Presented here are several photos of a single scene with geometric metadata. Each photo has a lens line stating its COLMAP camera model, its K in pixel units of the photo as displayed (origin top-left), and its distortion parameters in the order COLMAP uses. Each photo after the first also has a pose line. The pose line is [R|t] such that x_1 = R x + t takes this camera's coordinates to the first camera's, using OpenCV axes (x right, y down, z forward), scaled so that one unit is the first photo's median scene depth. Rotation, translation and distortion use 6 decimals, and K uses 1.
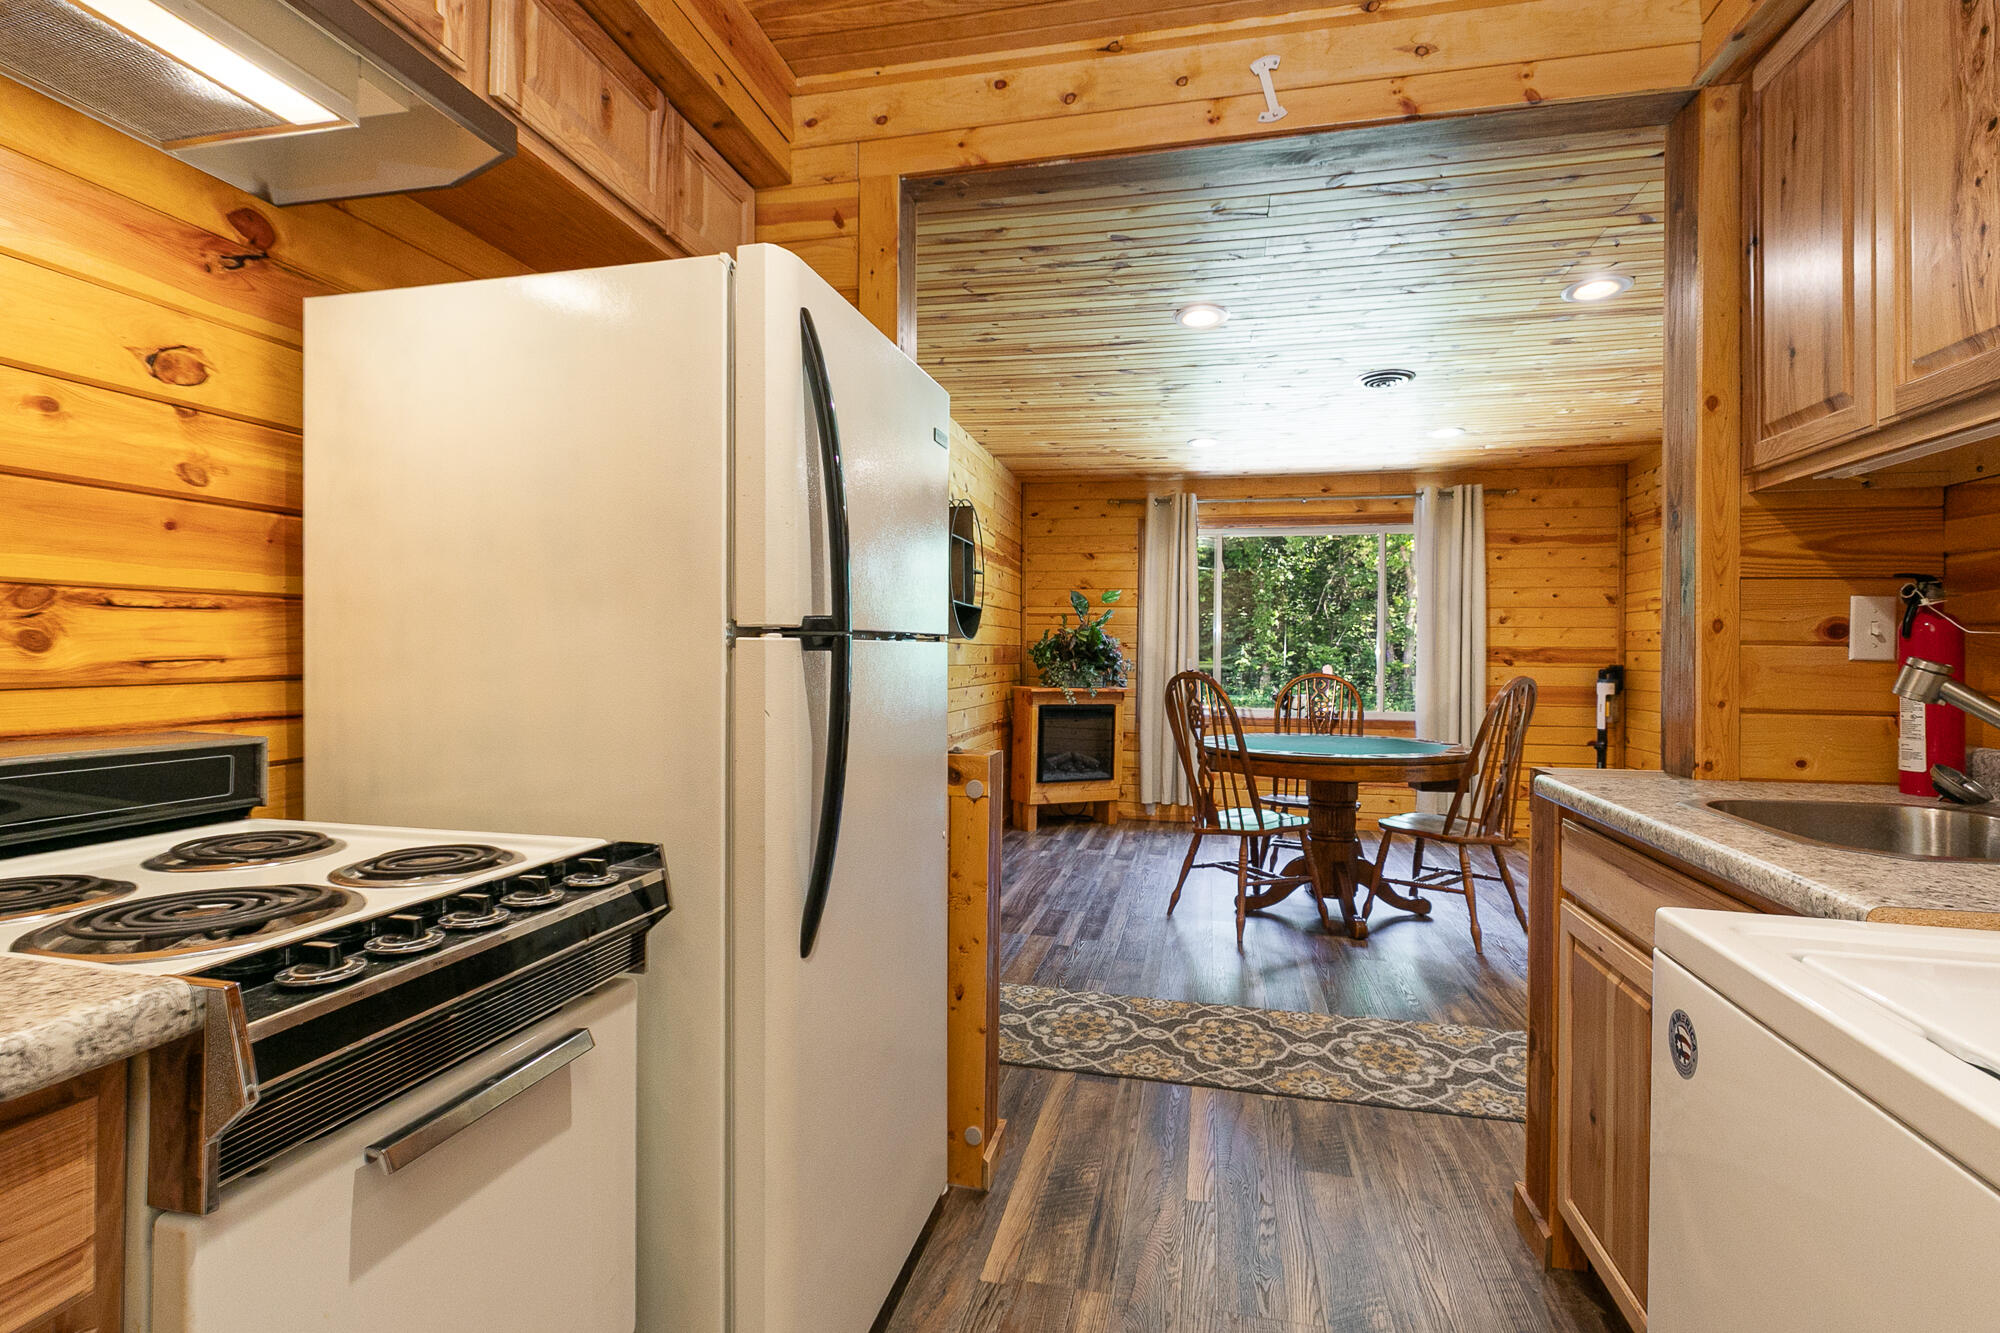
lens RADIAL K [[926.7, 0, 1009.2], [0, 926.7, 653.2], [0, 0, 1]] dist [0.007918, 0.000078]
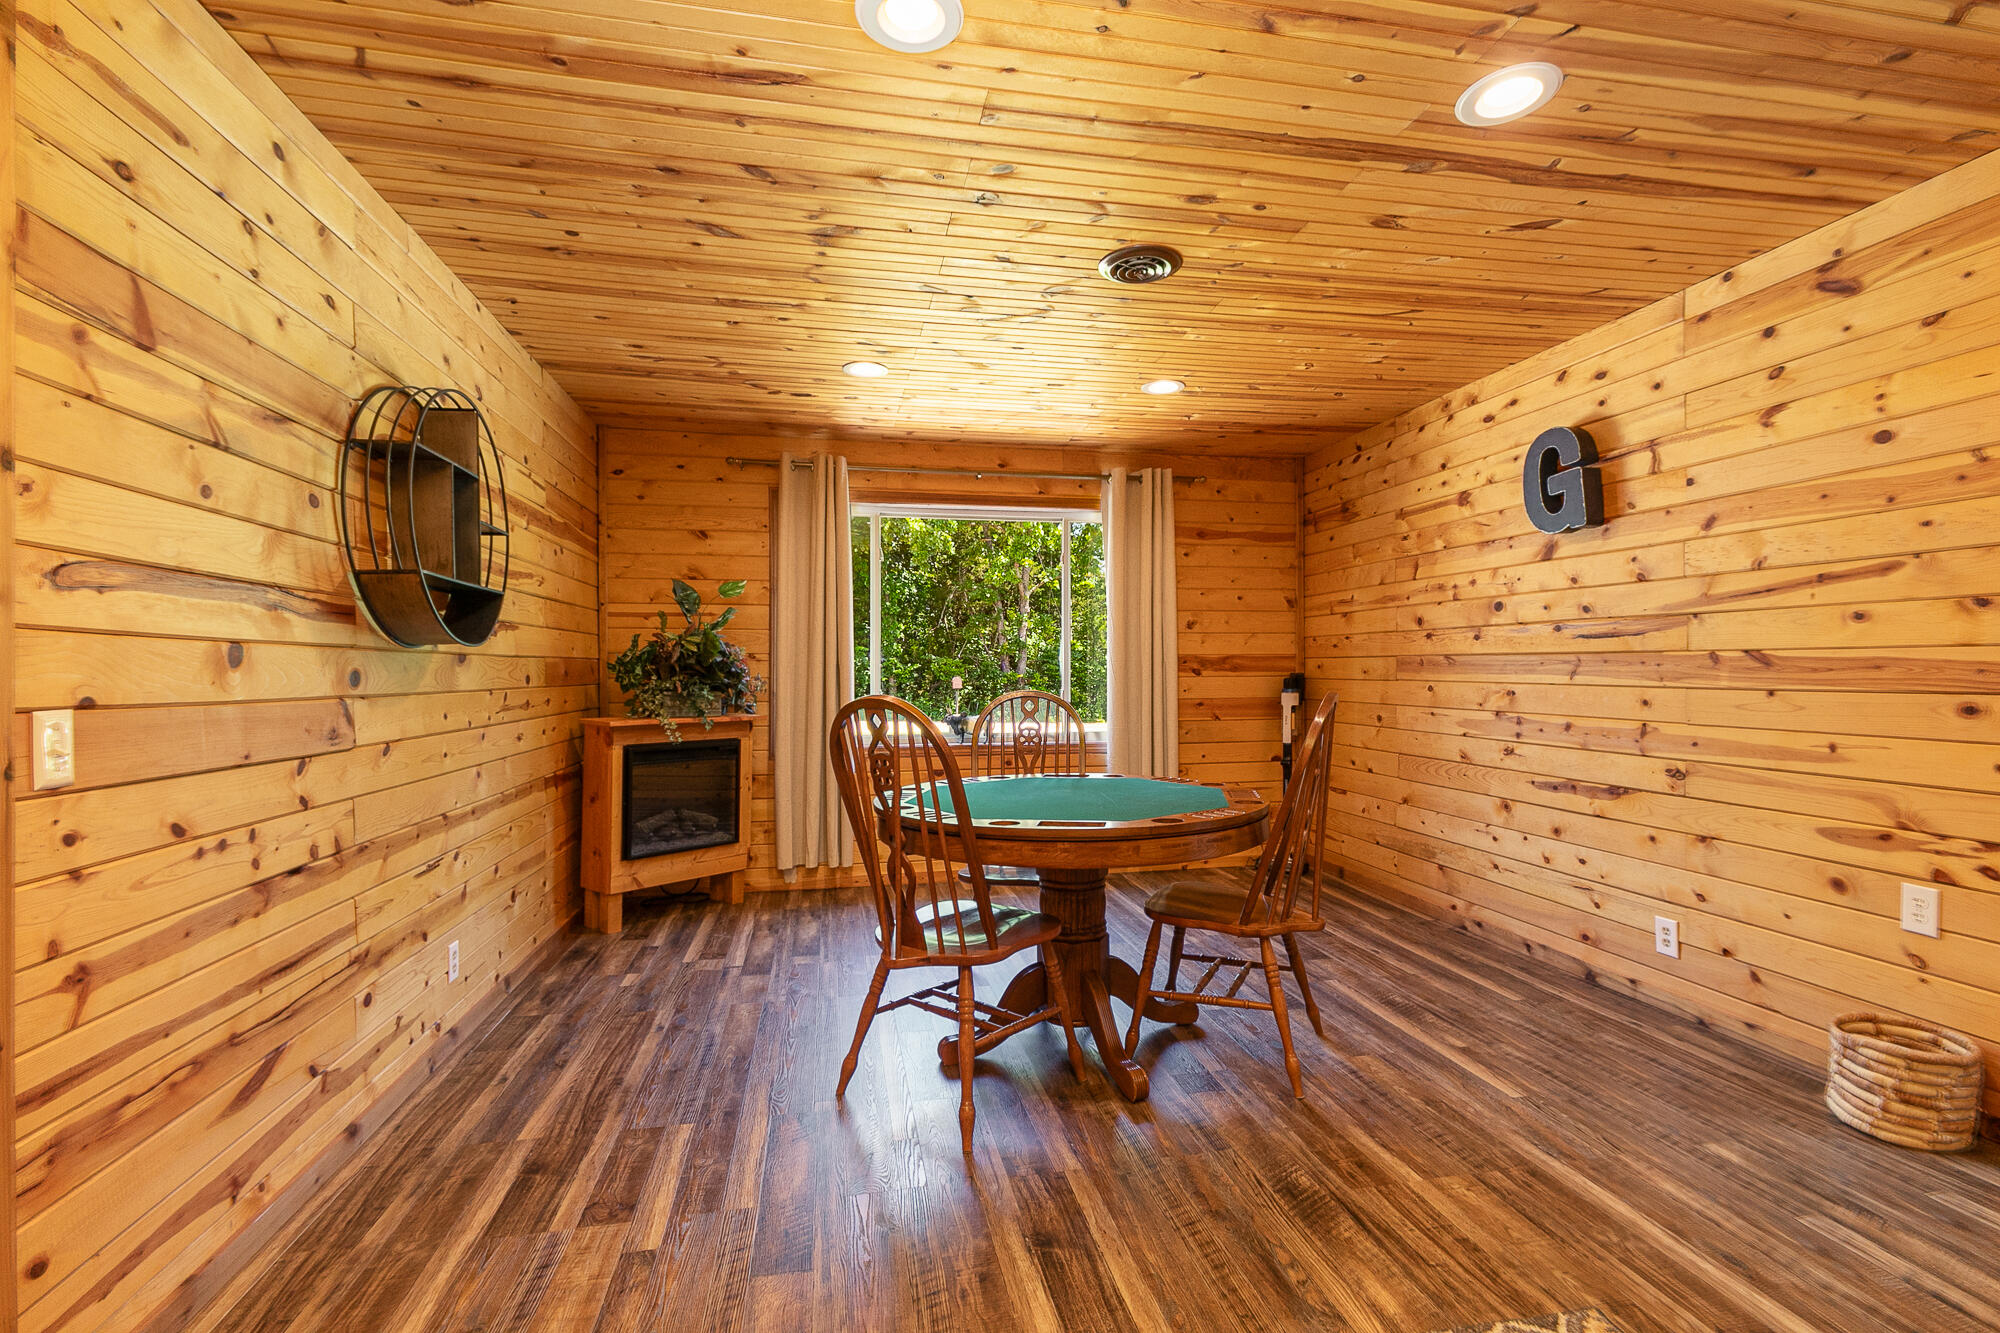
lens RADIAL K [[926.7, 0, 1014.9], [0, 926.7, 663.5], [0, 0, 1]] dist [0.007918, 0.000078]
pose [[0.918333, -0.011198, 0.395649, 0.026702], [0.012672, 0.999919, -0.001111, 0.000365], [-0.395605, 0.006034, 0.918401, 0.260362]]
